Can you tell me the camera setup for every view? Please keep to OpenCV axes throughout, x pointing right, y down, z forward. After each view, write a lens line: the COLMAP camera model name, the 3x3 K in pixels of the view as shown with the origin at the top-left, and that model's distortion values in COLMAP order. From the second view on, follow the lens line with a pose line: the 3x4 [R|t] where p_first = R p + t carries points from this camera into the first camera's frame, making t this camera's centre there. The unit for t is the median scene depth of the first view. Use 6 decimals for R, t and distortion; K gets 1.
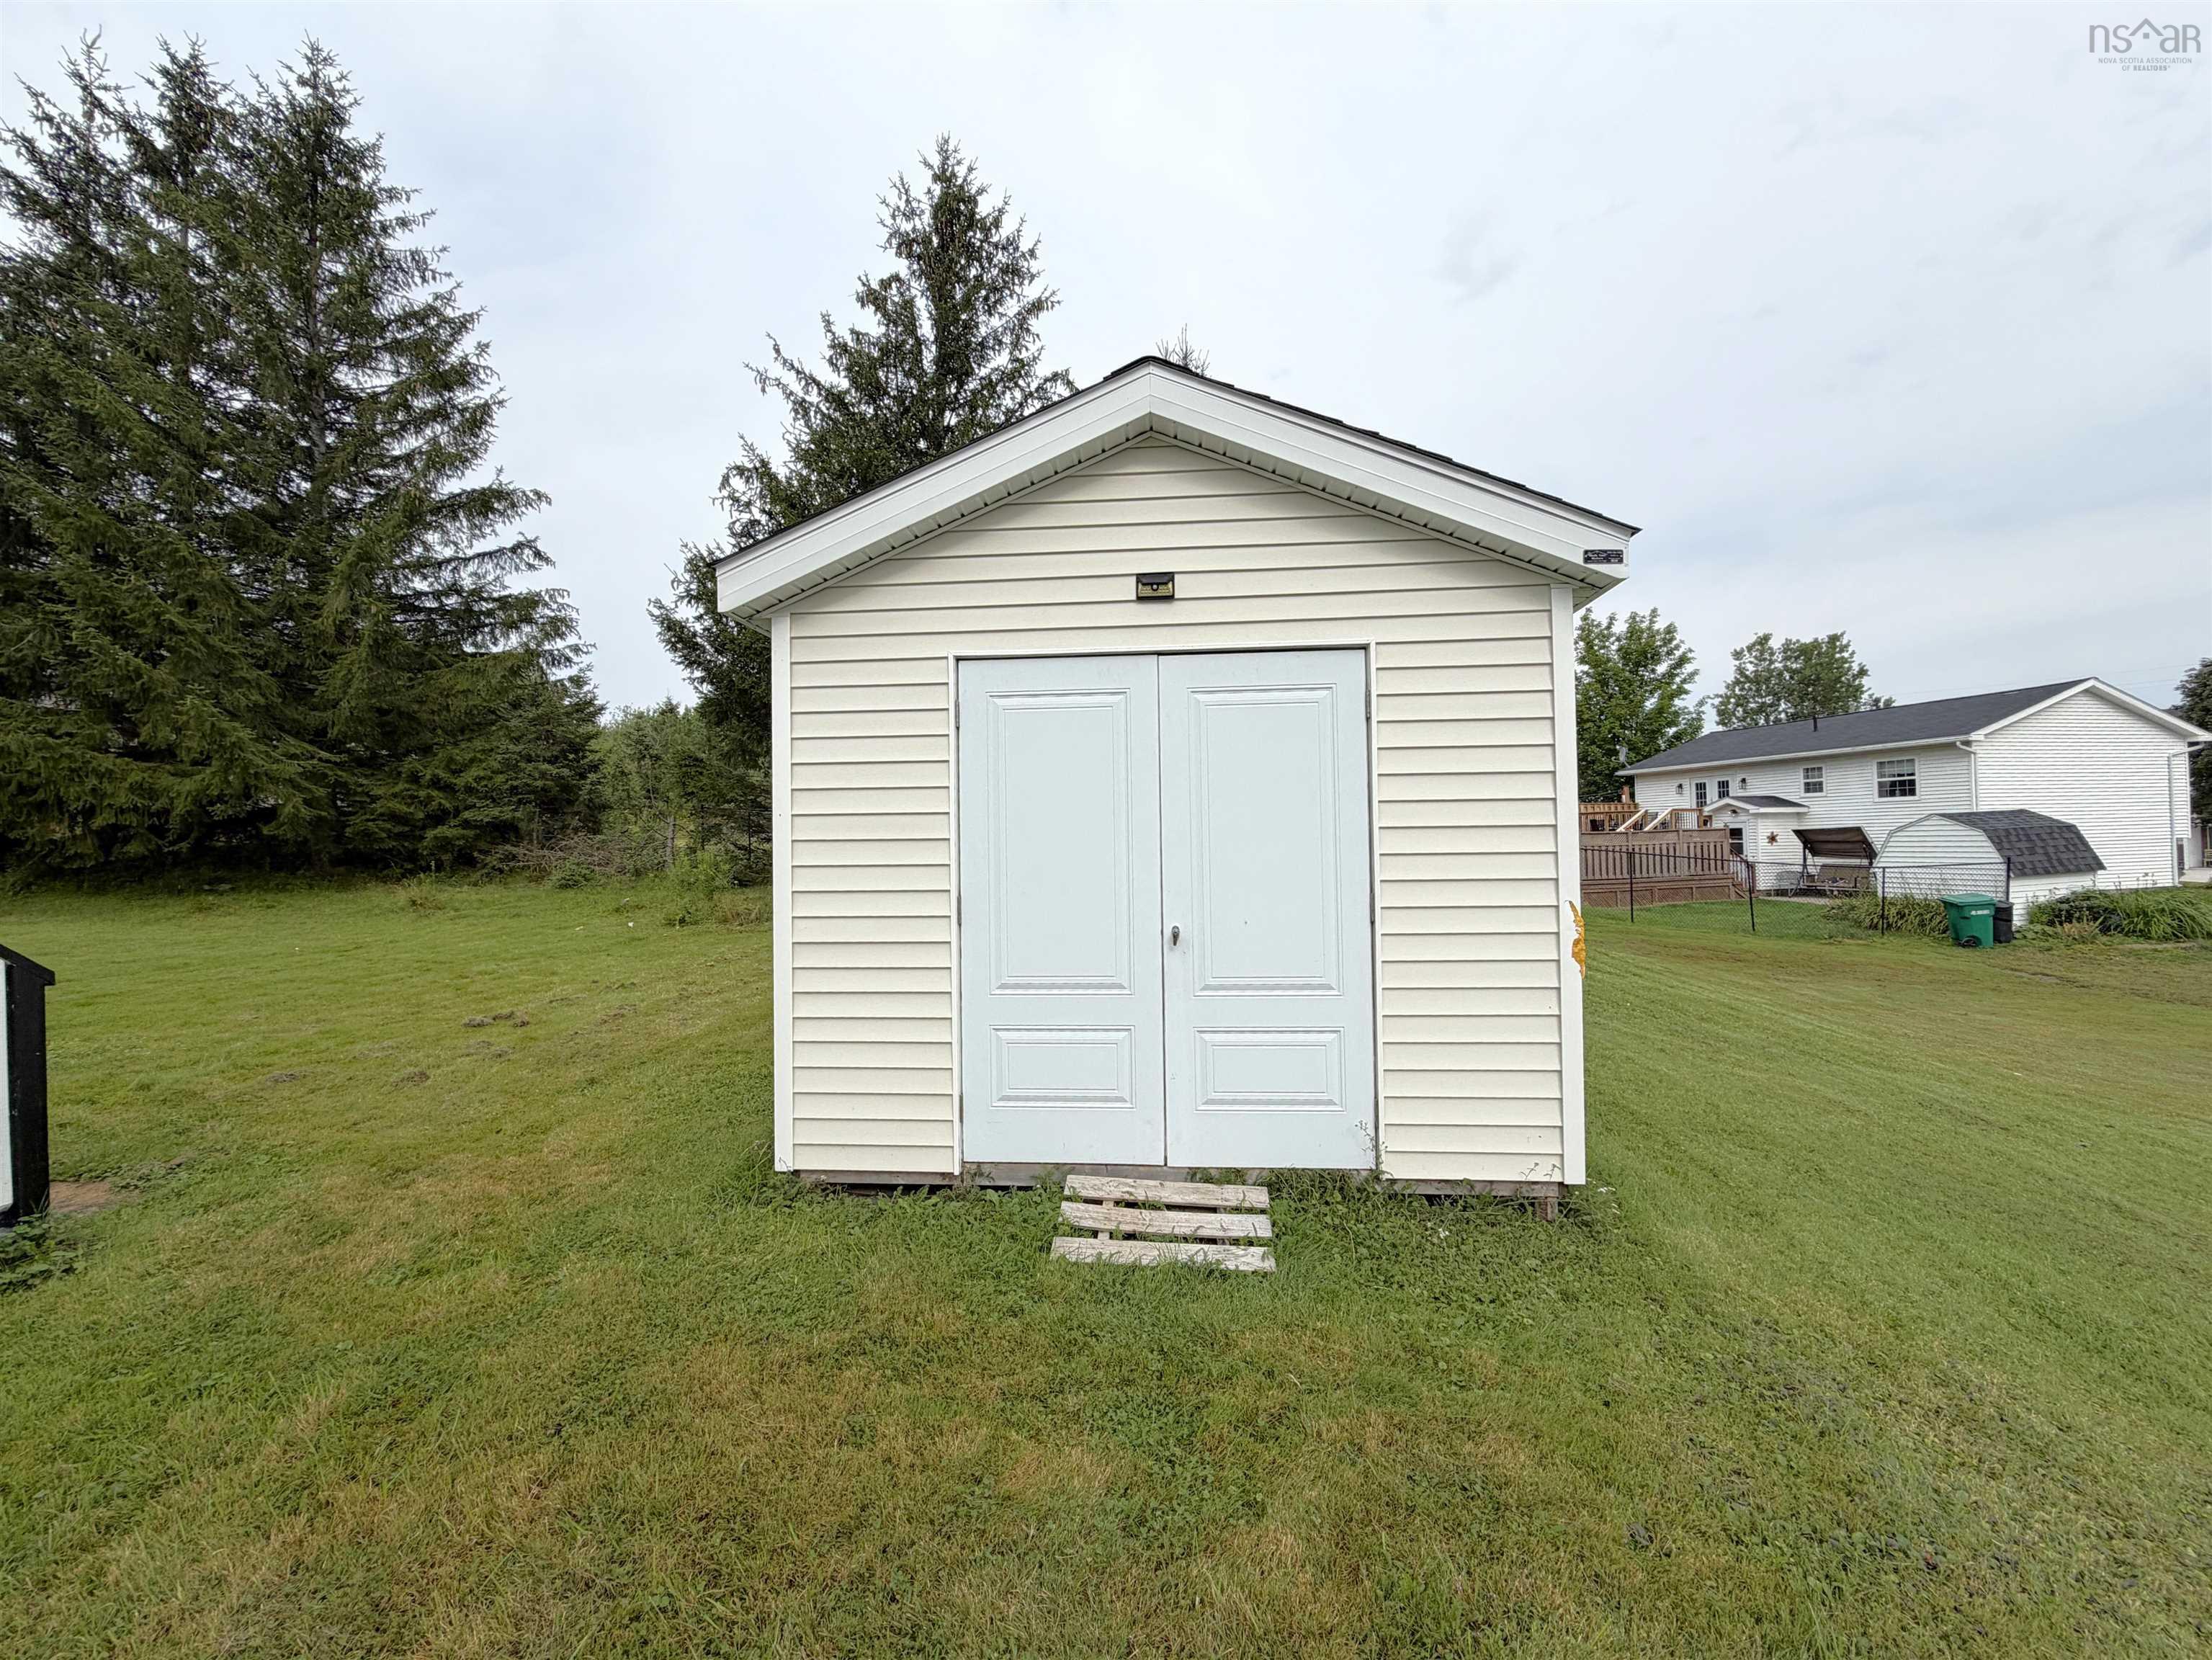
lens RADIAL K [[940.7, 0, 1106.0], [0, 940.7, 830.0], [0, 0, 1]] dist [0.012545, -0.000055]
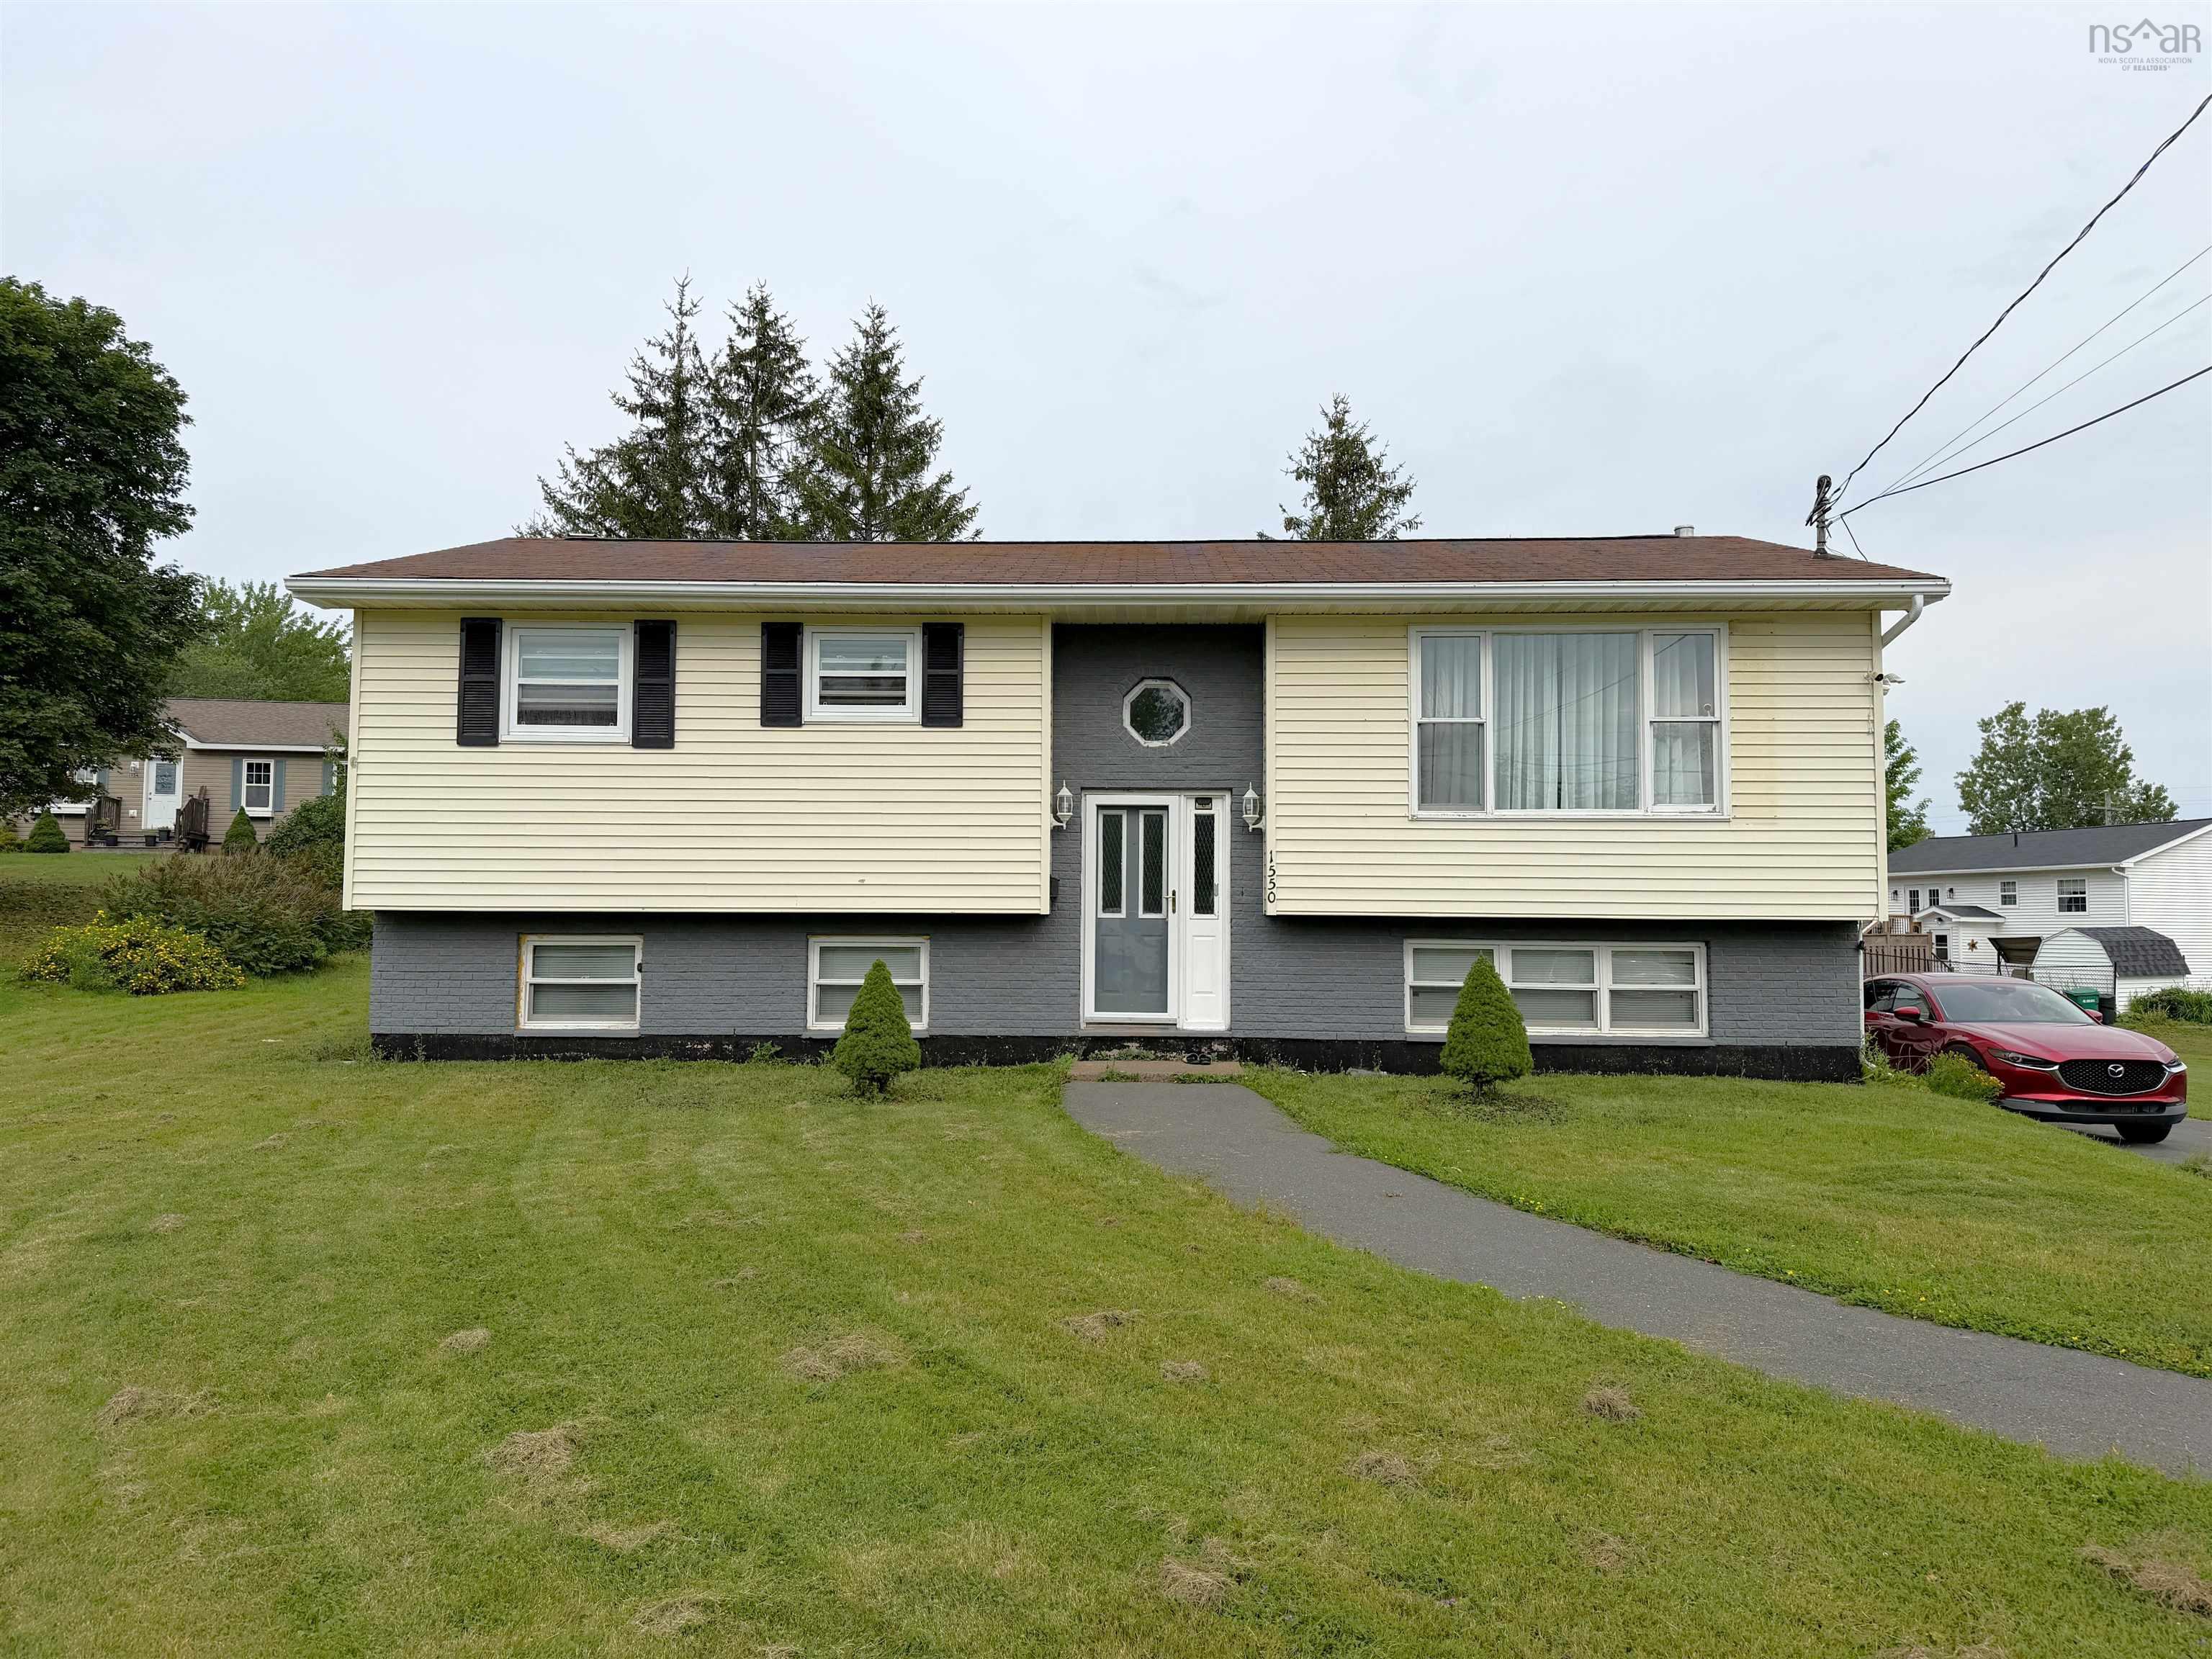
lens RADIAL K [[1577.3, 0, 1106.0], [0, 1577.3, 829.5], [0, 0, 1]] dist [0.117116, -0.121951]
pose [[0.997381, 0.035141, 0.063218, -0.437570], [-0.031913, 0.998170, -0.051369, 0.003455], [-0.064907, 0.049217, 0.996677, -0.837476]]
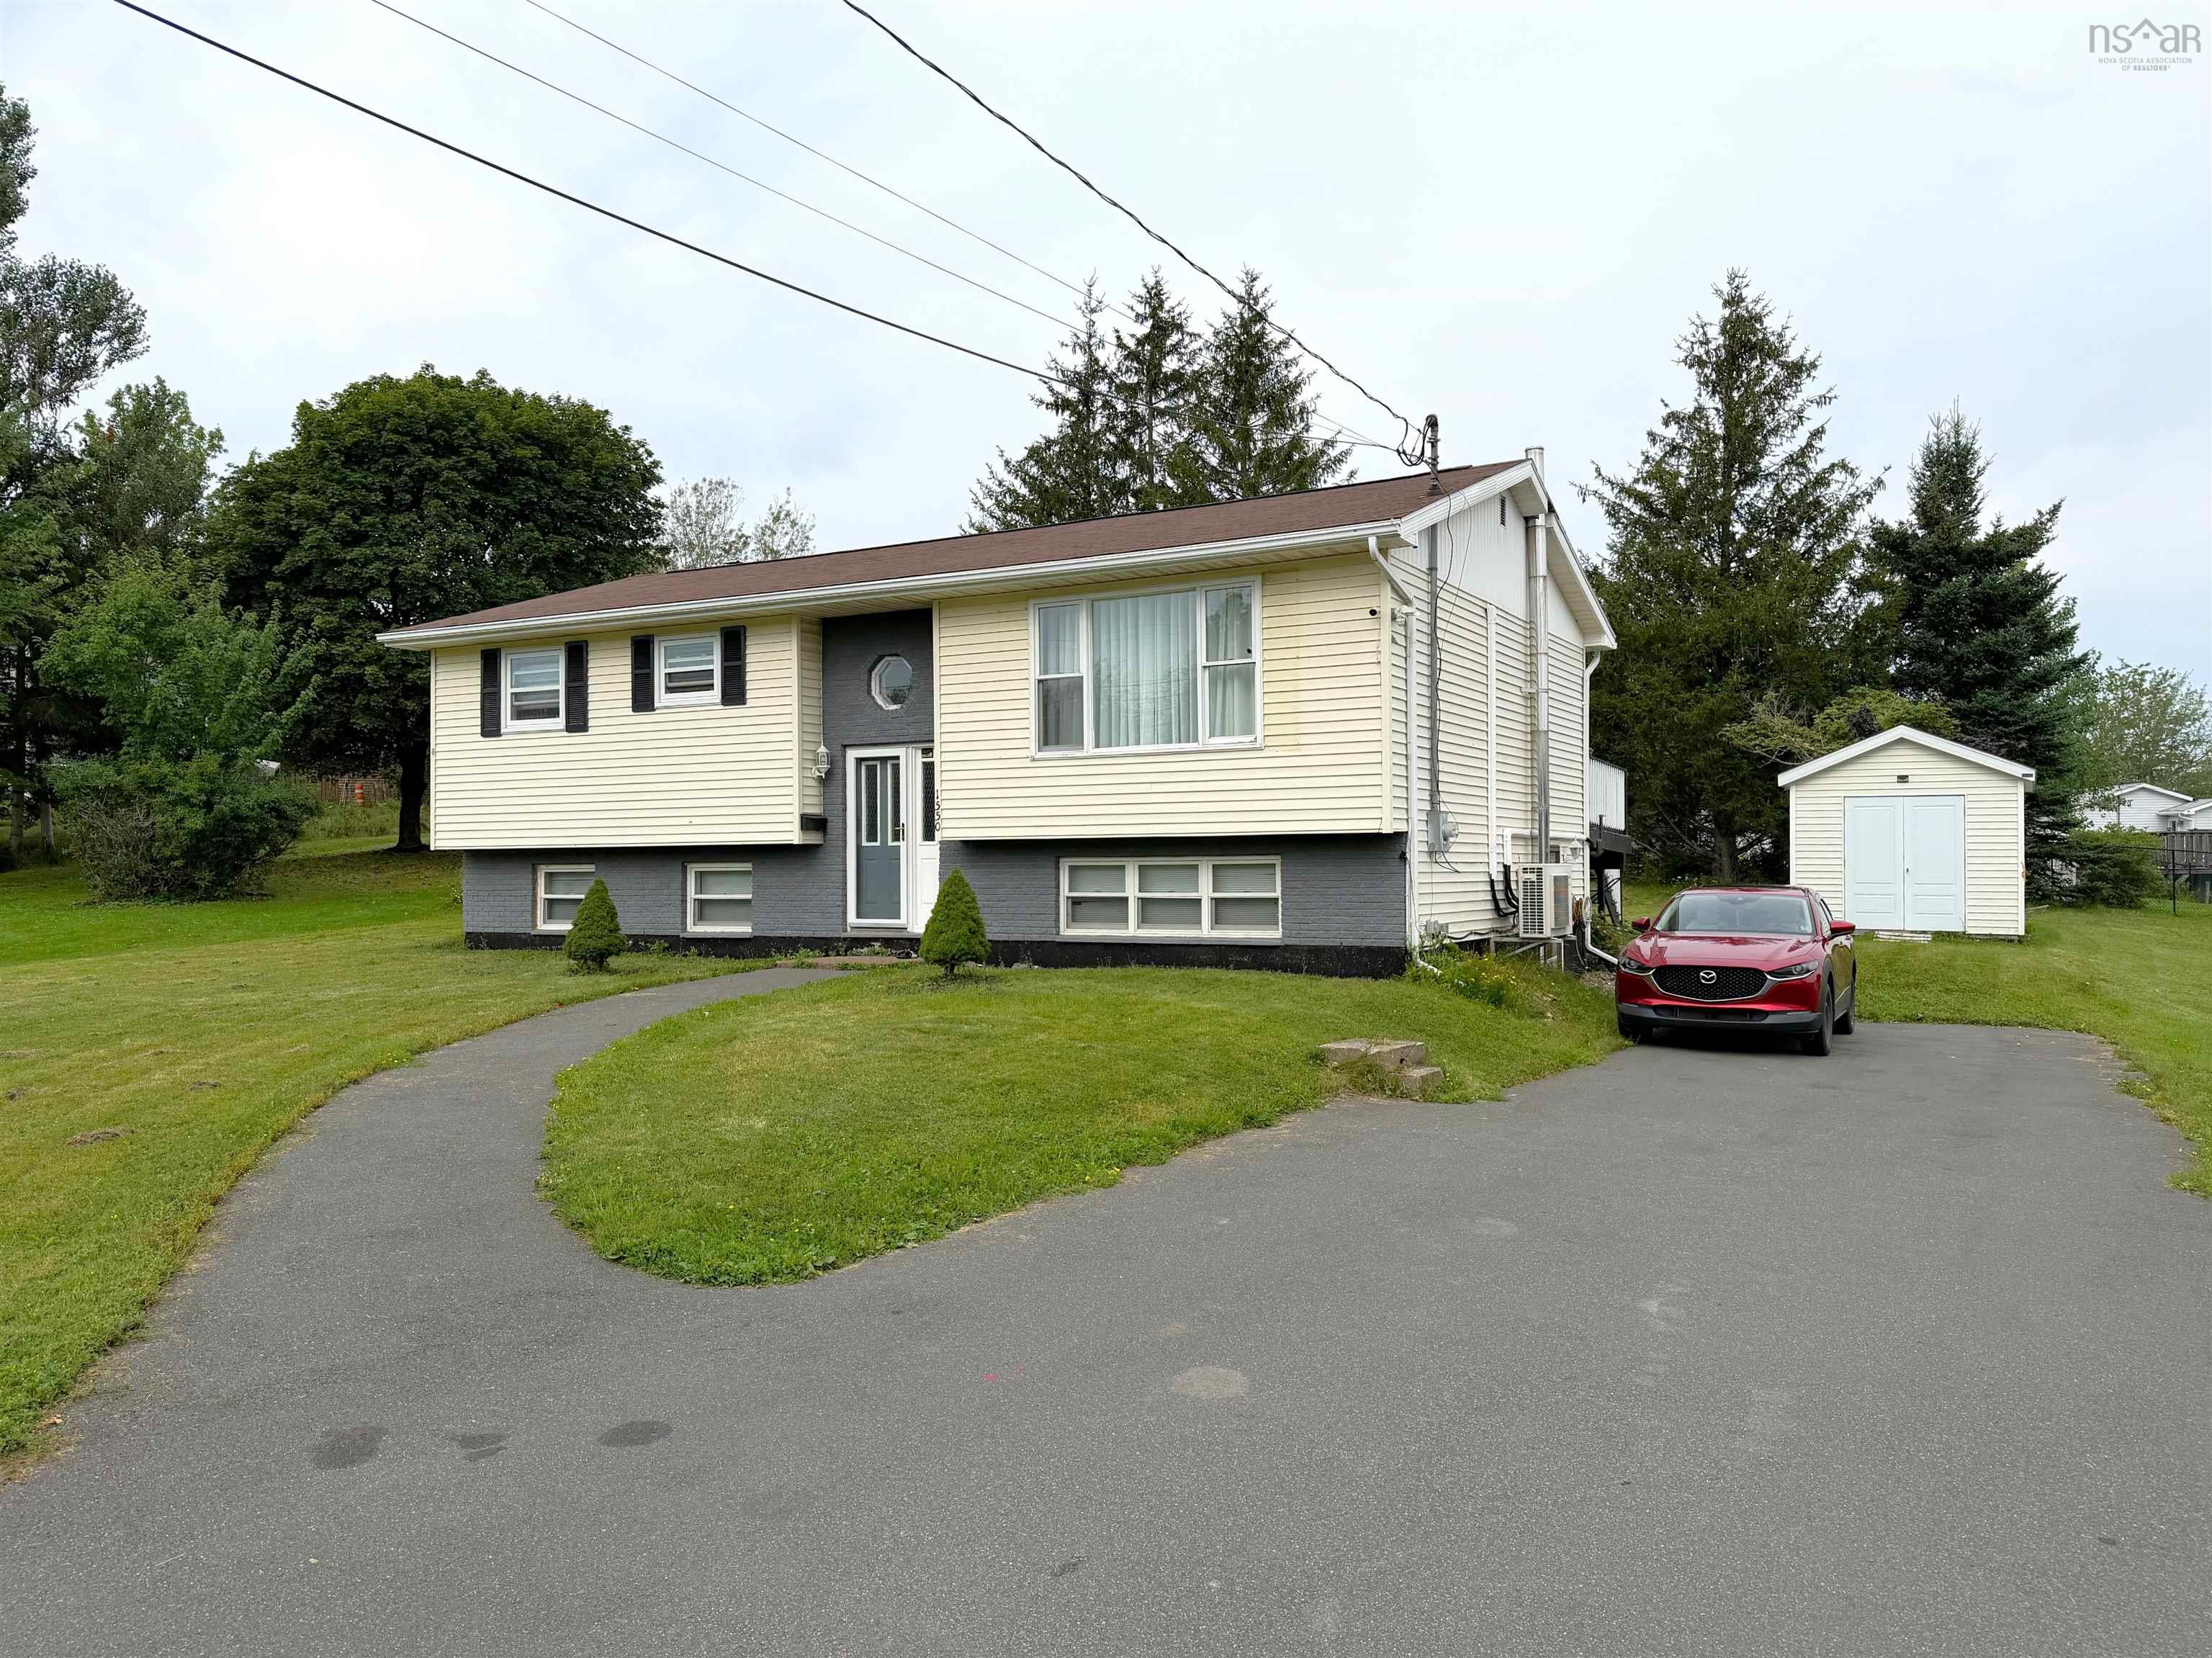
lens RADIAL K [[1641.7, 0, 1098.3], [0, 1641.7, 842.0], [0, 0, 1]] dist [0.126674, -0.203562]
pose [[0.912151, 0.010603, -0.409716, -0.019890], [-0.009485, 0.999944, 0.004761, -0.000109], [0.409744, -0.000457, 0.912201, -0.912716]]
